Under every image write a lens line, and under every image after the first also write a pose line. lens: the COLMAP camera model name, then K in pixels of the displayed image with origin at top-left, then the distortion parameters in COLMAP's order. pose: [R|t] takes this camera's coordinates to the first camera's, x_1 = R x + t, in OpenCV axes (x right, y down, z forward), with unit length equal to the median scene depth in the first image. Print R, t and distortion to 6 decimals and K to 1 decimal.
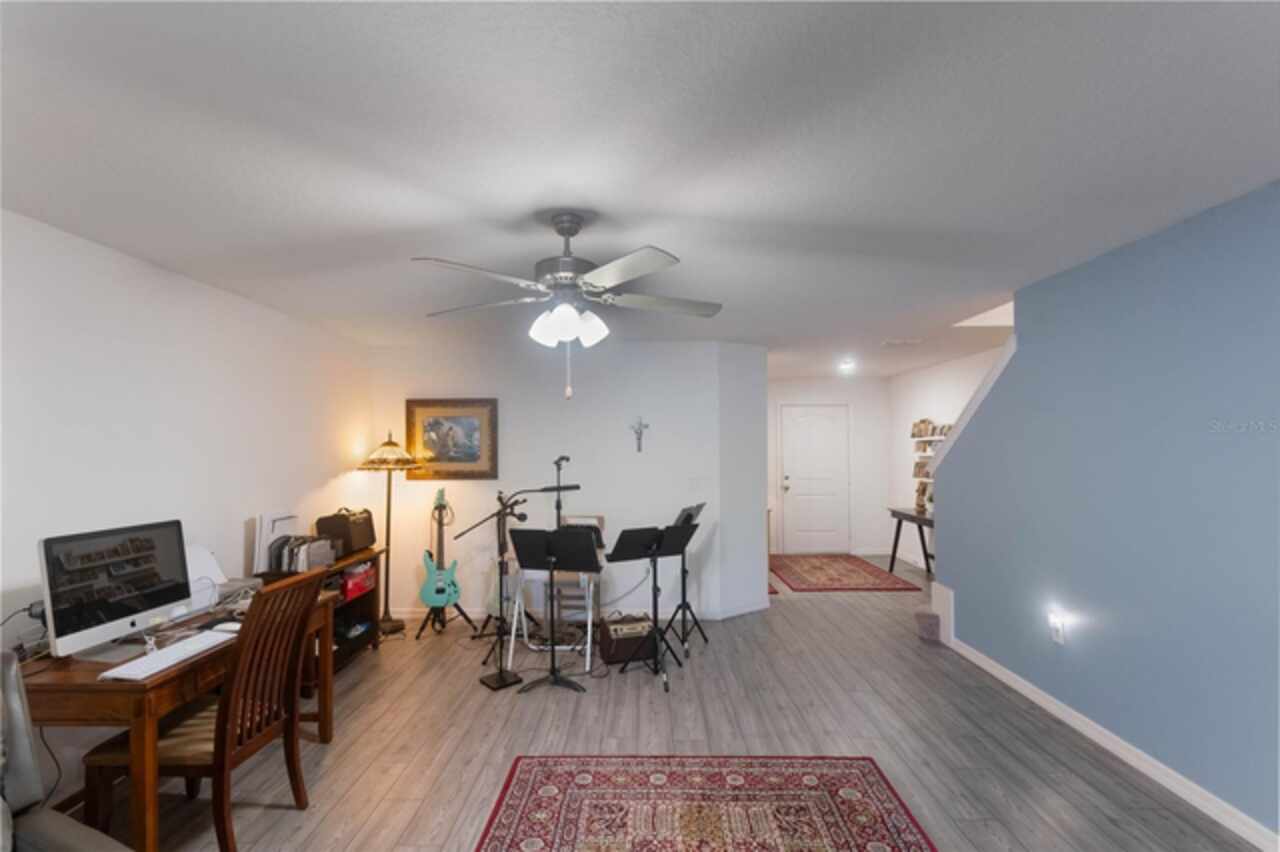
lens RADIAL K [[578.7, 0, 628.4], [0, 578.7, 430.5], [0, 0, 1]] dist [-0.007601, 0.000232]
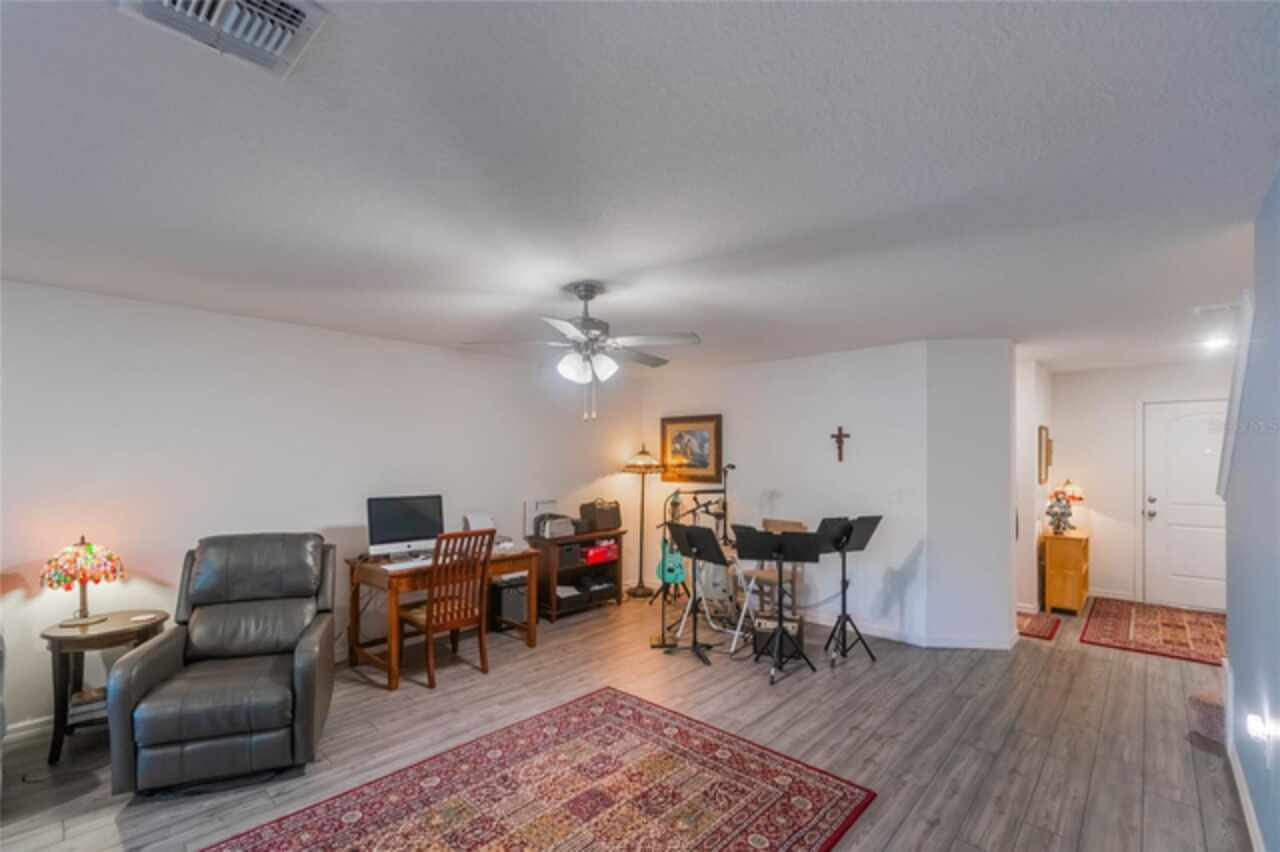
lens RADIAL K [[559.4, 0, 635.3], [0, 559.4, 446.9], [0, 0, 1]] dist [0.004127, 0.000984]
pose [[0.751819, -0.003639, -0.659360, 0.487497], [0.012605, 0.999881, 0.008855, -0.002008], [0.659249, -0.014968, 0.751775, 0.048901]]
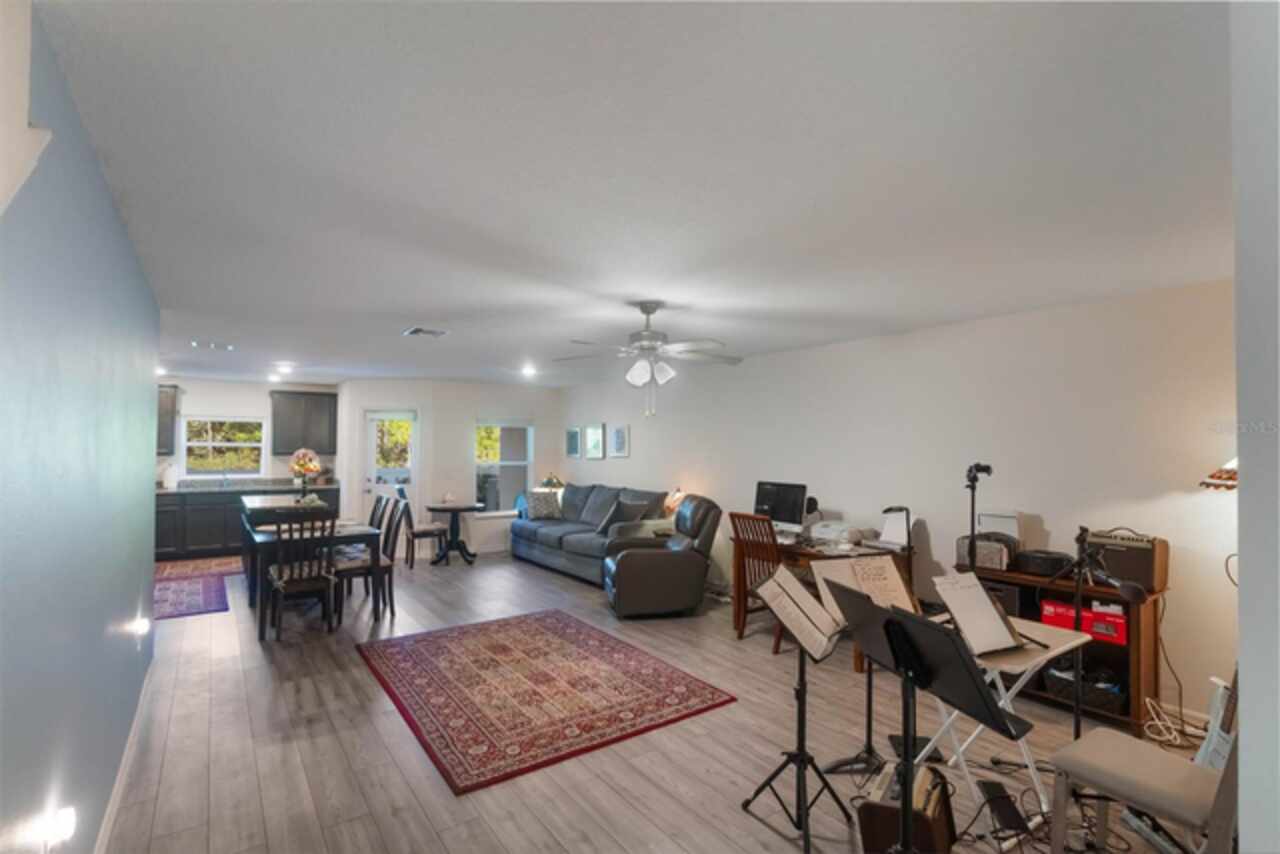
lens RADIAL K [[578.7, 0, 631.5], [0, 578.7, 436.0], [0, 0, 1]] dist [-0.007601, 0.000232]
pose [[-0.793782, -0.012525, -0.608073, 0.508420], [0.017538, 0.998901, -0.043470, 0.036812], [0.607949, -0.045170, -0.792690, 1.273512]]
